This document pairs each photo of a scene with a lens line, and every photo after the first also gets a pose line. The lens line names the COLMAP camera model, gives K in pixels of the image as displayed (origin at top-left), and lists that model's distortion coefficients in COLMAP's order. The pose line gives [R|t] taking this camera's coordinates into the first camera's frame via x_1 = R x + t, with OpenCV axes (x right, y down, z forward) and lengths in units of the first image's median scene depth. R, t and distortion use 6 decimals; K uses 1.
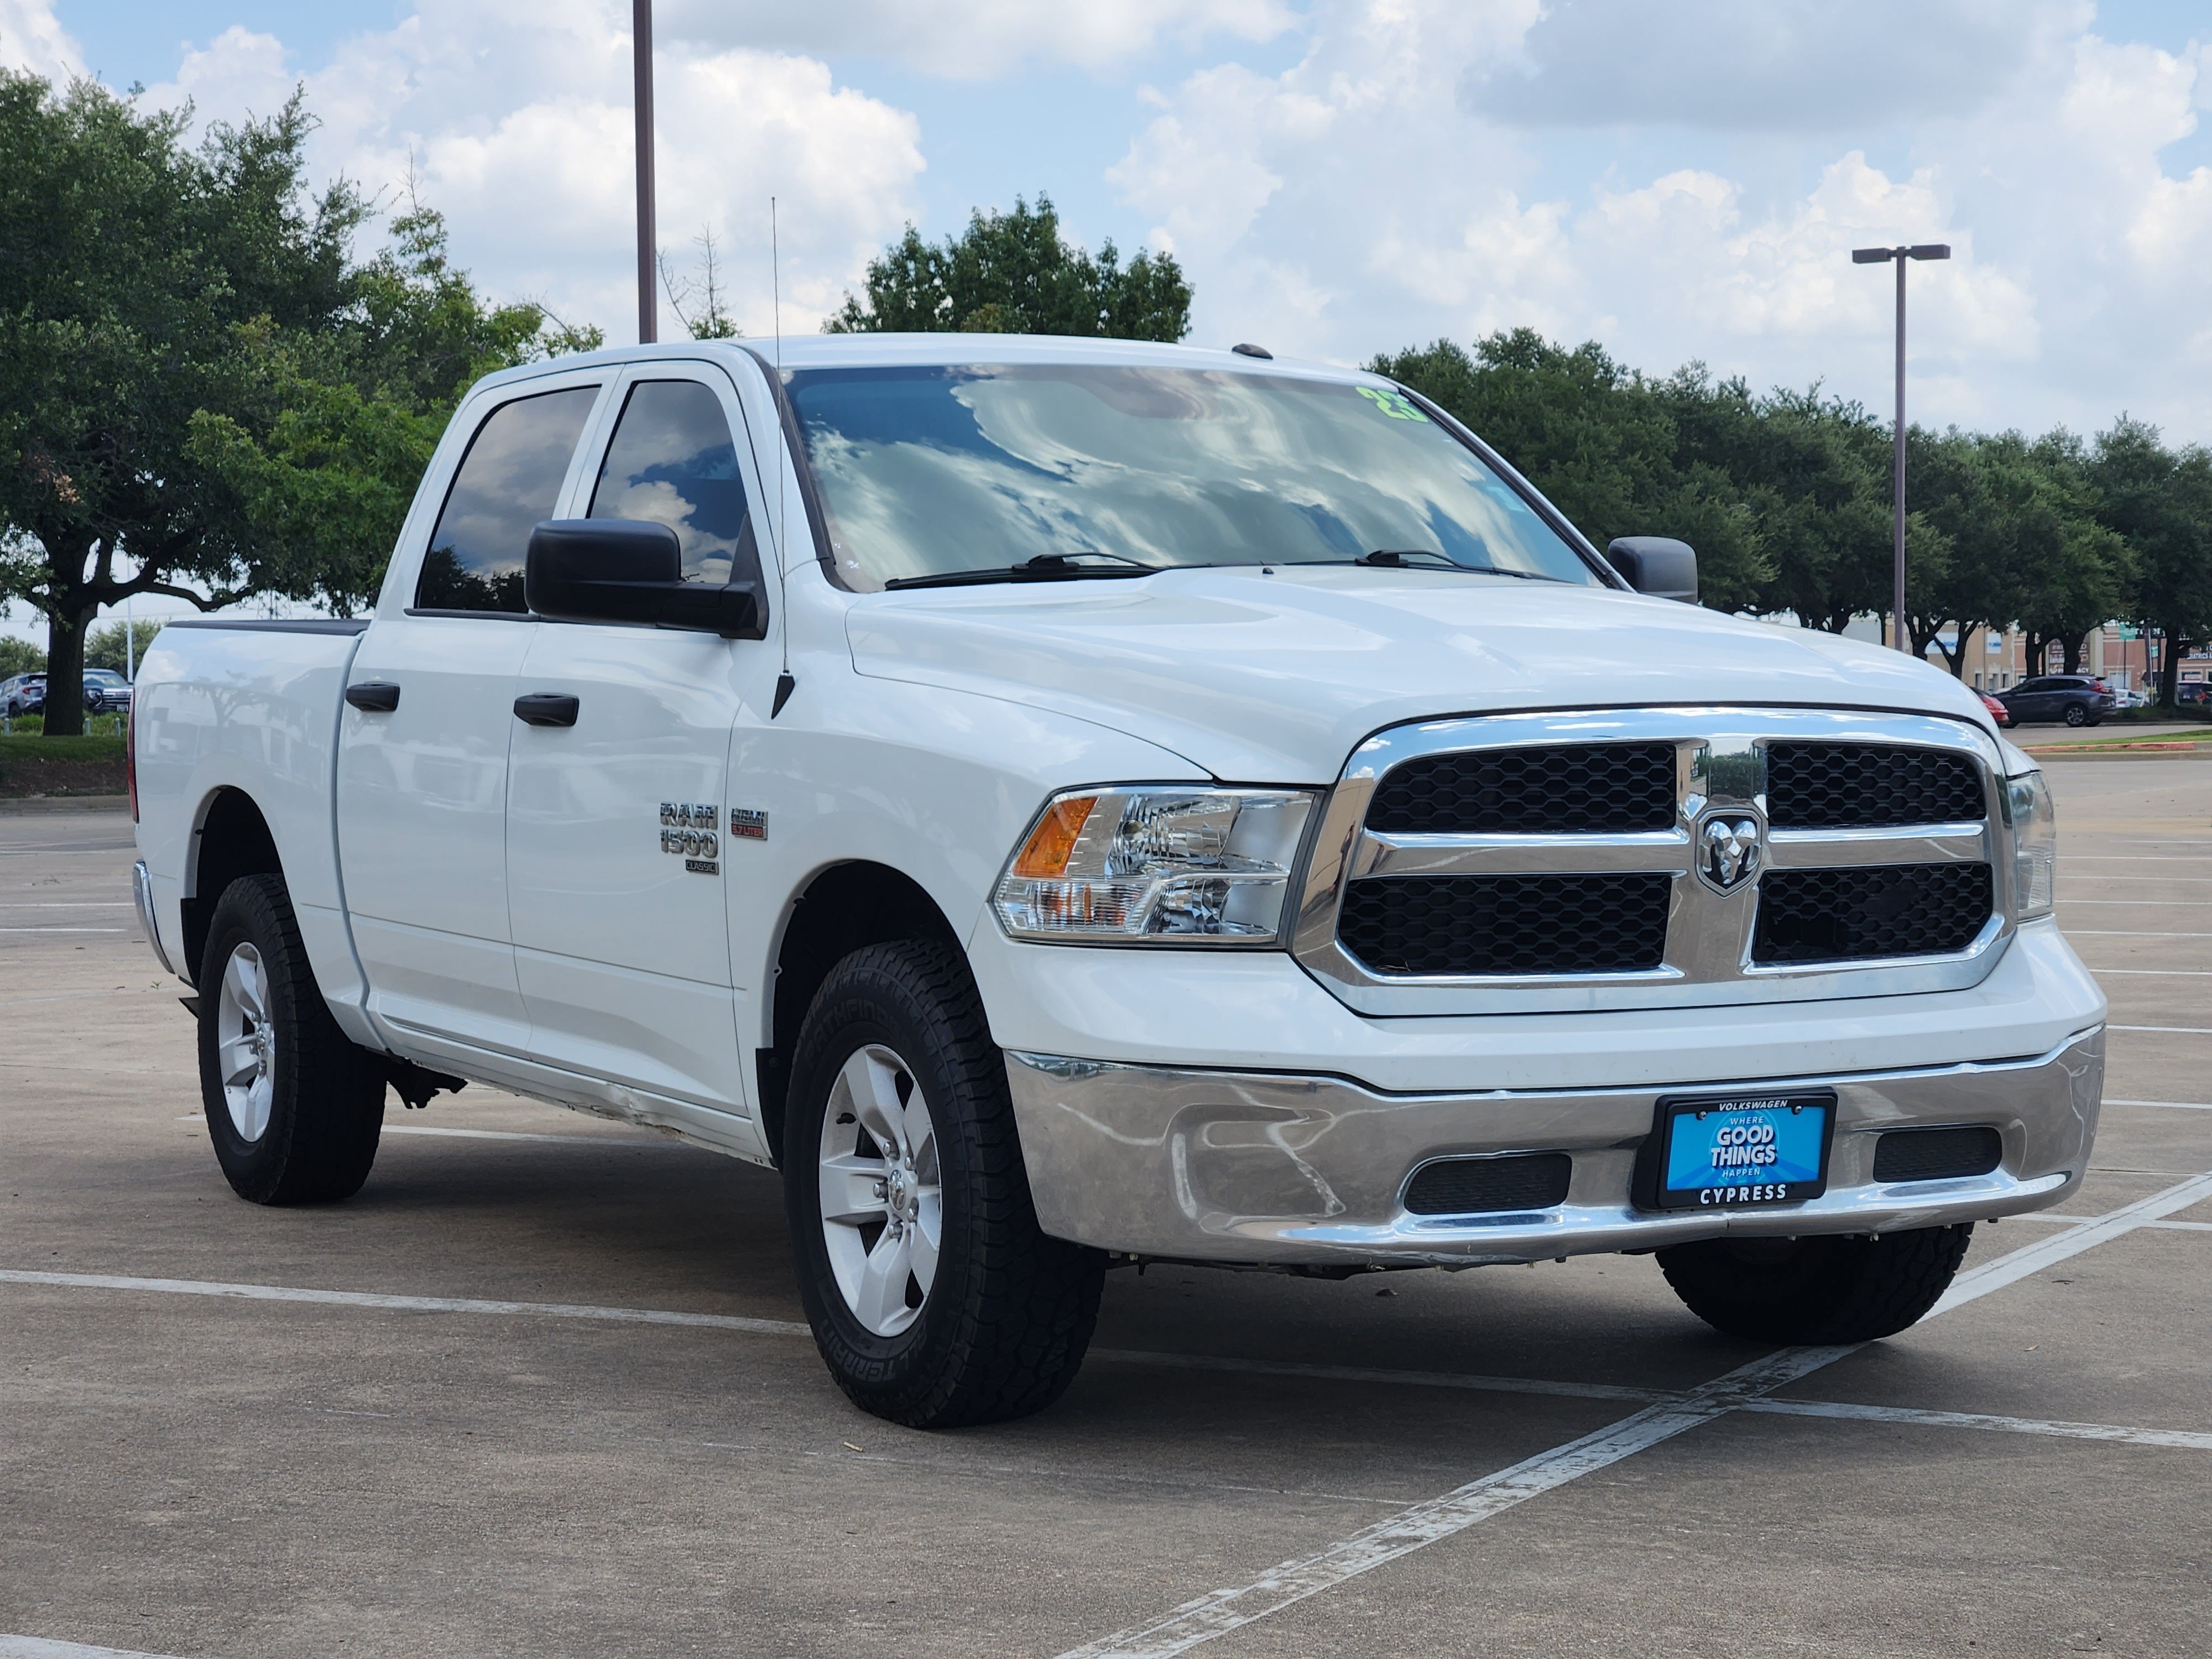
lens RADIAL K [[4099.2, 0, 1106.0], [0, 4099.2, 829.5], [0, 0, 1]] dist [-0.036636, 0.203936]
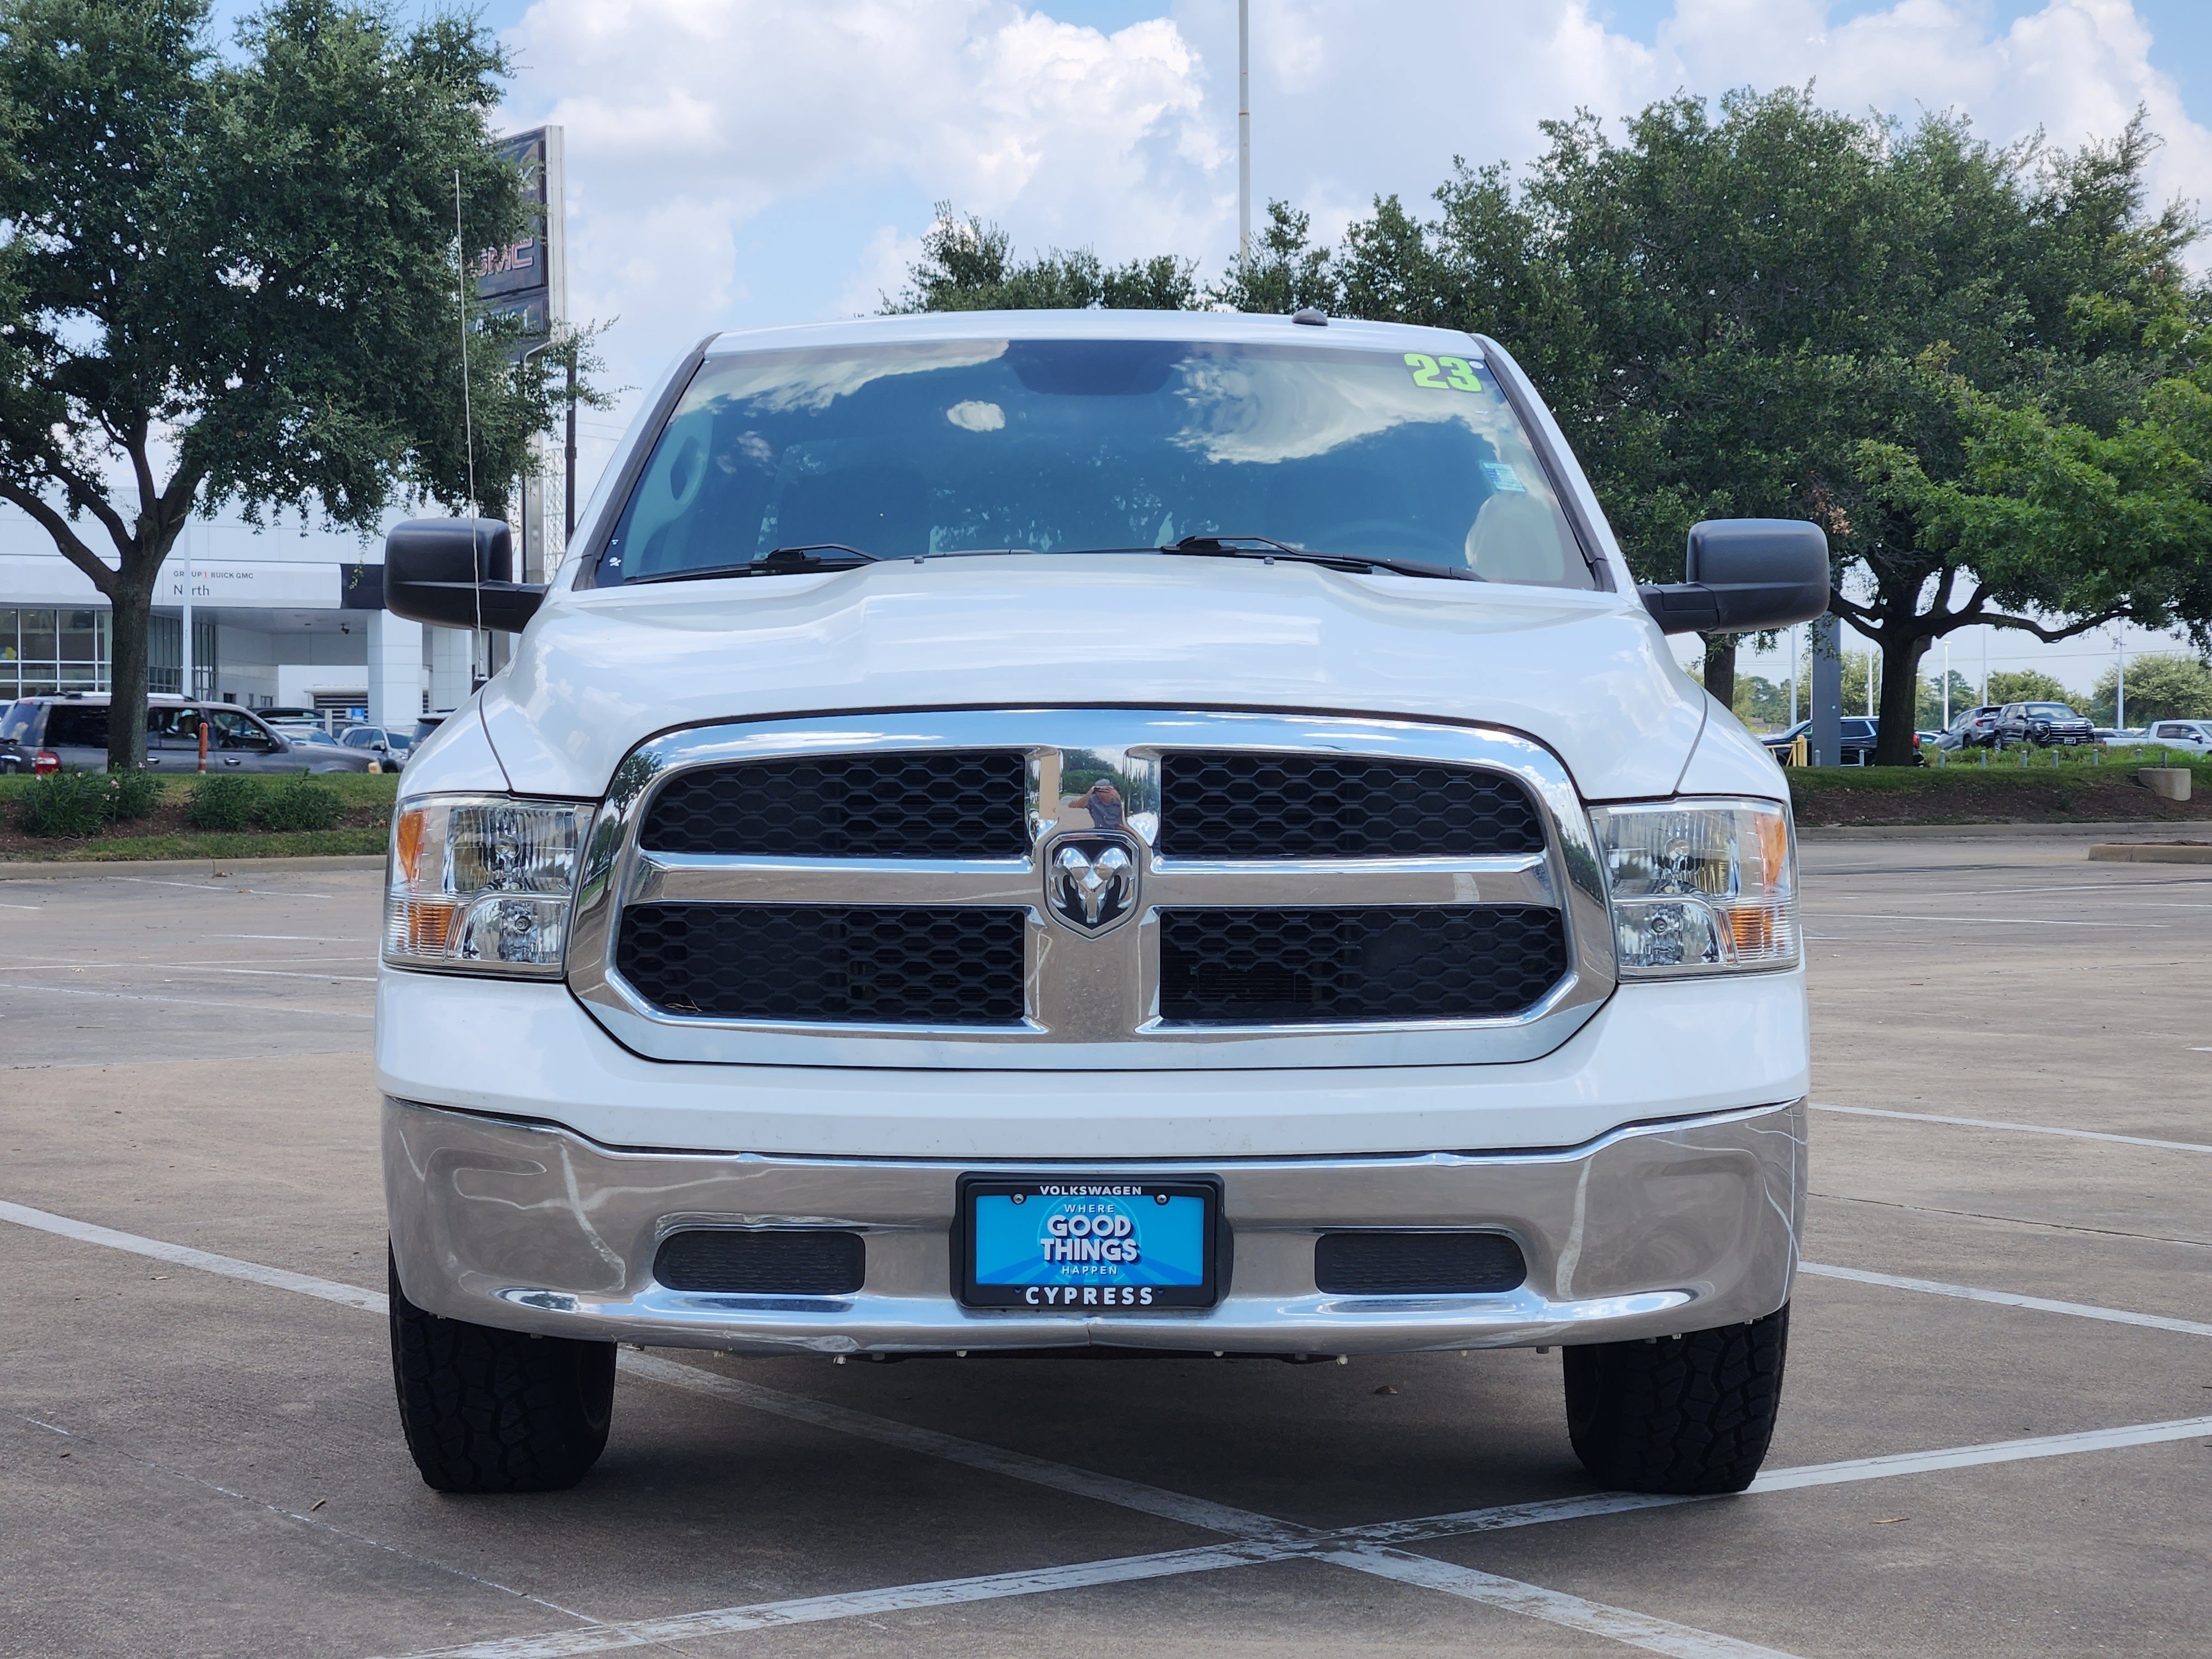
lens RADIAL K [[4128.1, 0, 1085.1], [0, 4128.1, 825.5], [0, 0, 1]] dist [-0.538658, 4.322375]
pose [[0.878353, 0.014536, -0.477792, 0.538276], [-0.018841, 0.999814, -0.004218, -0.002852], [0.477641, 0.012707, 0.878463, 0.260371]]
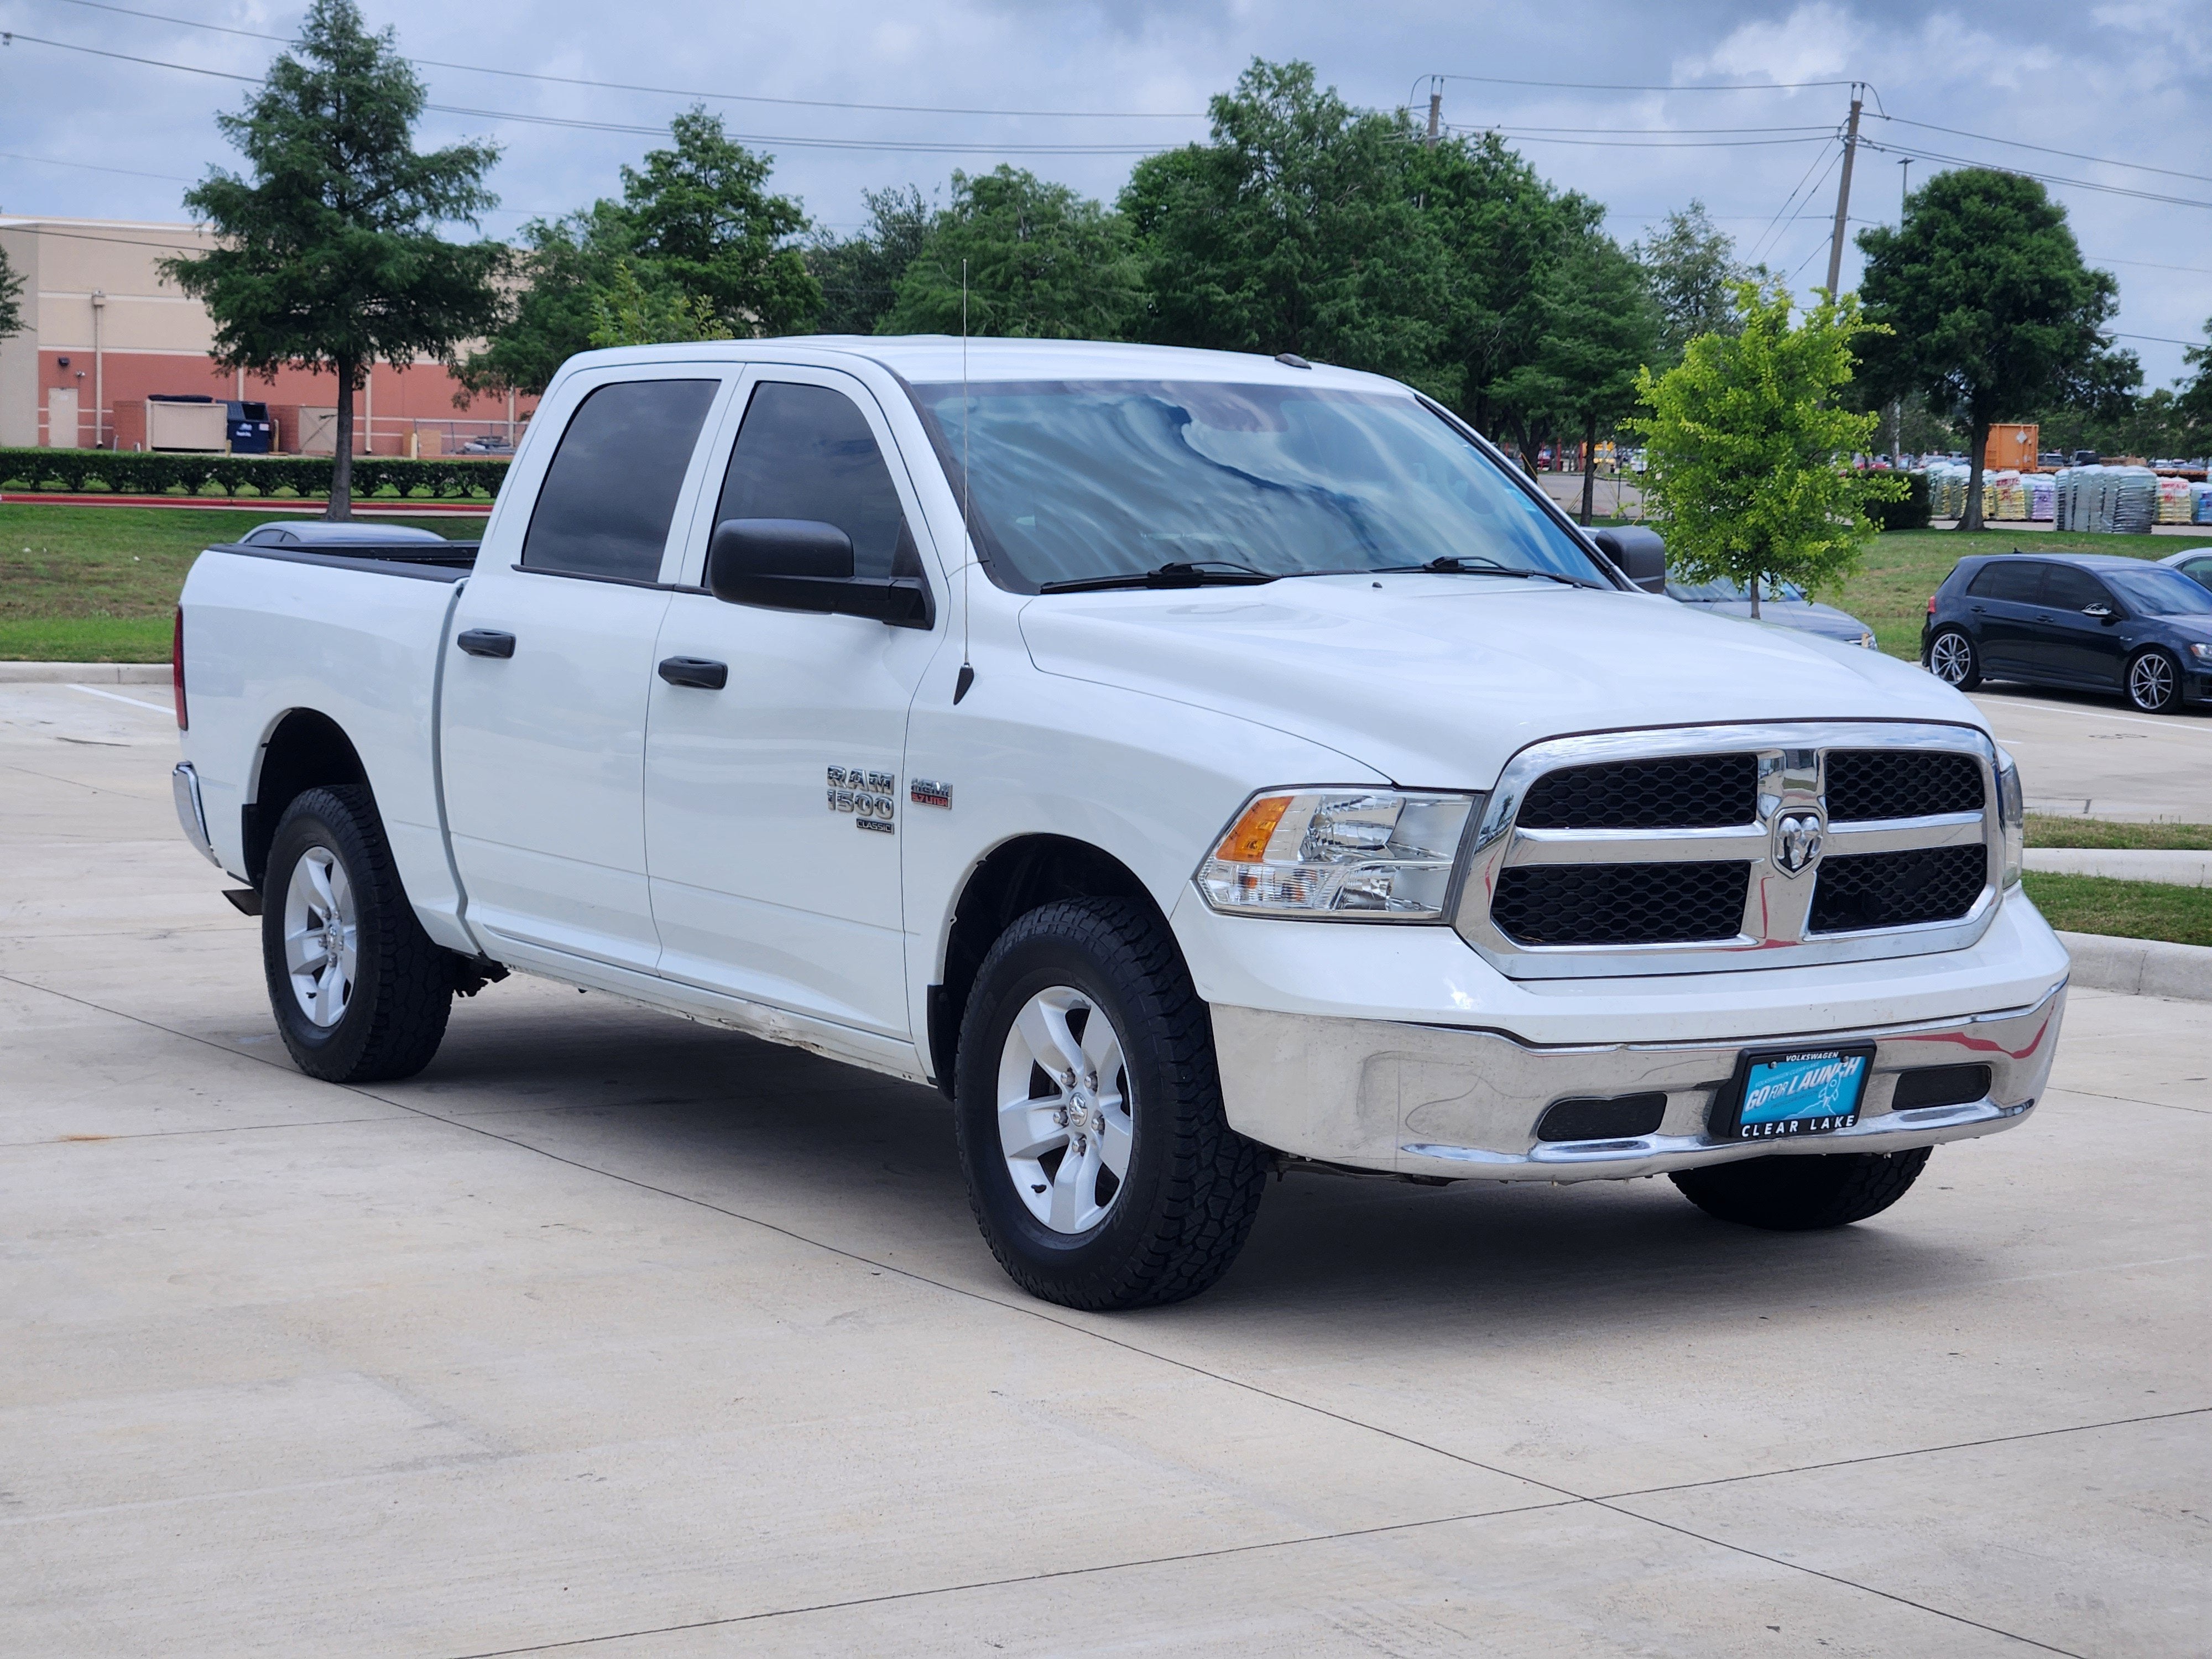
lens RADIAL K [[4099.2, 0, 1106.0], [0, 4099.2, 829.5], [0, 0, 1]] dist [-0.036636, 0.203936]
pose [[0.995664, 0.008410, 0.092638, -0.160512], [-0.012909, 0.998760, 0.048075, -0.052931], [-0.092119, -0.049062, 0.994539, -0.182721]]
